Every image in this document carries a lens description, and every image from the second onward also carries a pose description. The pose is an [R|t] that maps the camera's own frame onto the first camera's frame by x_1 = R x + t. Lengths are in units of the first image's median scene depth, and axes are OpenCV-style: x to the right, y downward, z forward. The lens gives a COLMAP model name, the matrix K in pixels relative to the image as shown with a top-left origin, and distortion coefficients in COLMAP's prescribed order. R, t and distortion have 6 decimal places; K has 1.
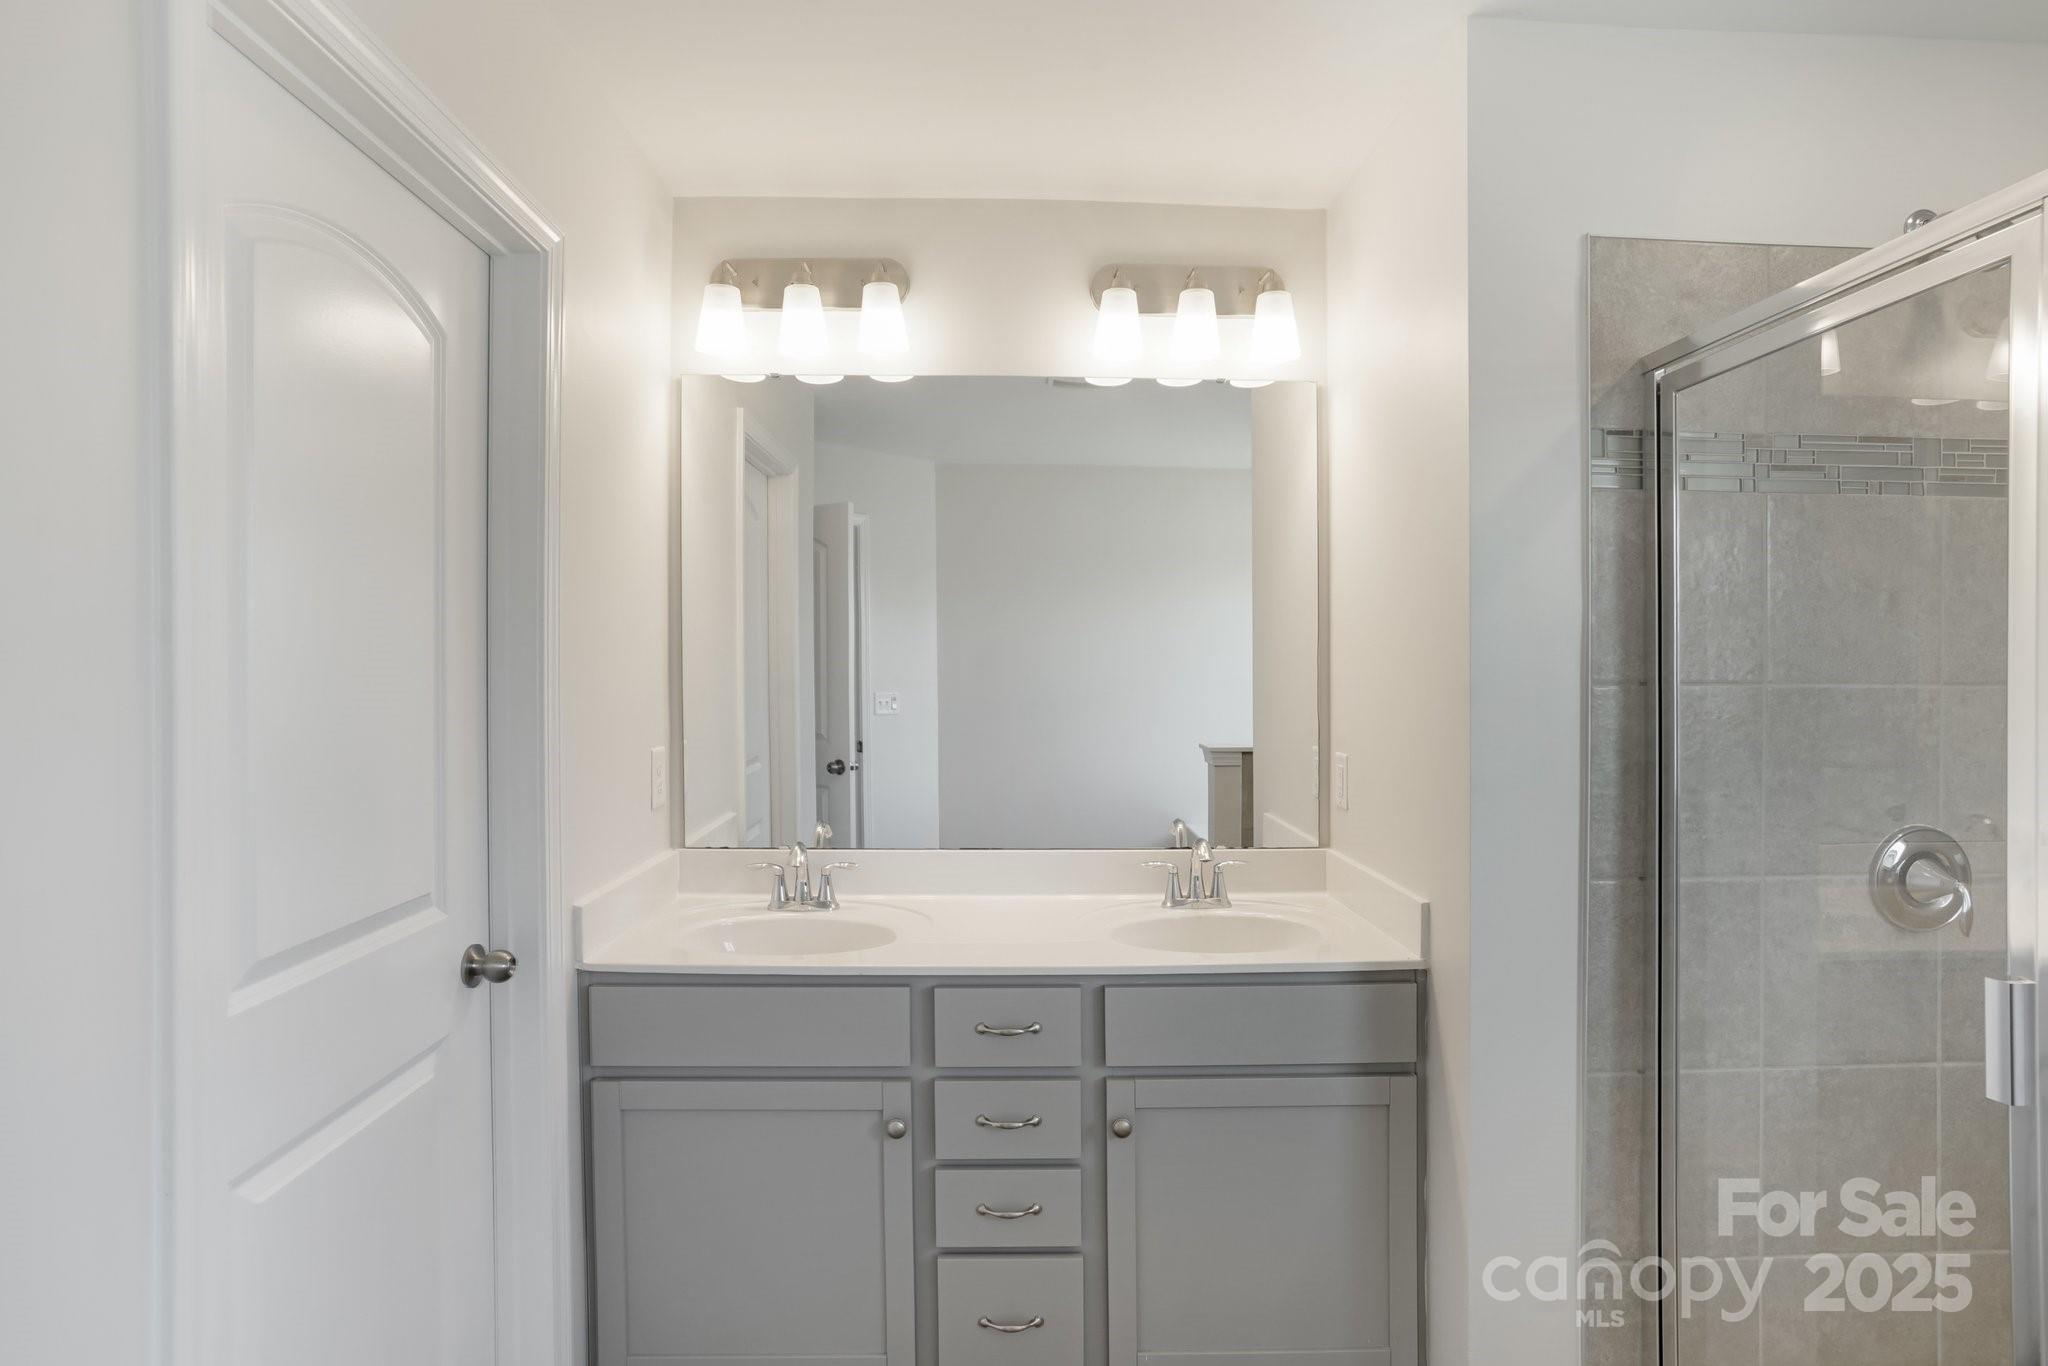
lens RADIAL K [[1004.7, 0, 1032.8], [0, 1004.7, 681.8], [0, 0, 1]] dist [-0.039501, 0.022626]
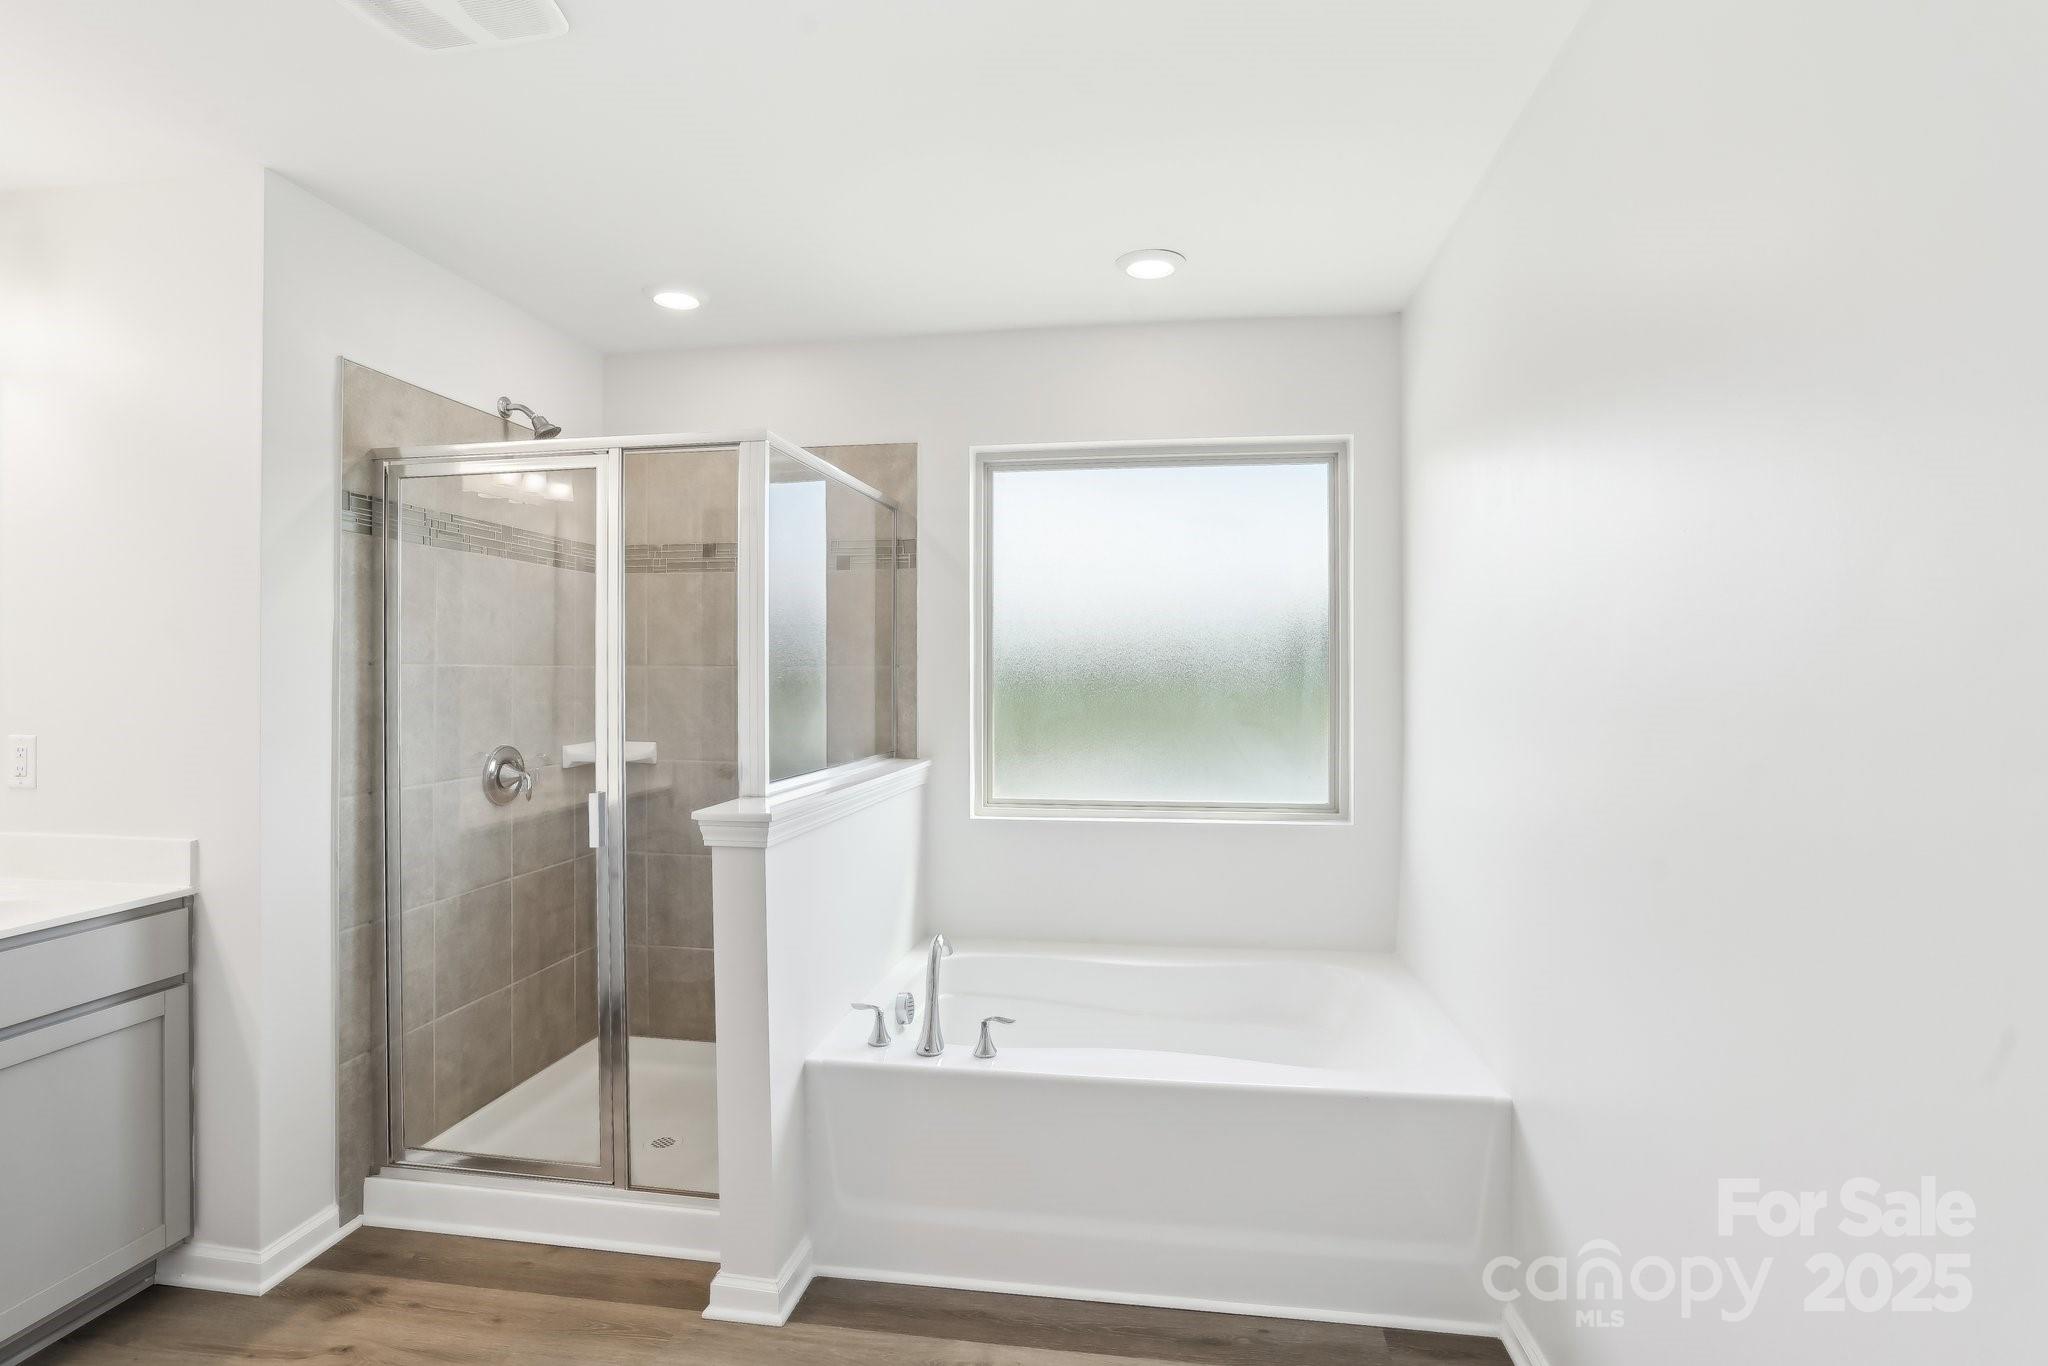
lens RADIAL K [[1004.7, 0, 1032.8], [0, 1004.7, 681.8], [0, 0, 1]] dist [-0.039501, 0.022626]
pose [[0.209913, -0.011717, 0.977650, -0.646131], [0.001680, 0.999931, 0.011623, 0.013560], [-0.977719, -0.000797, 0.209918, -0.300945]]
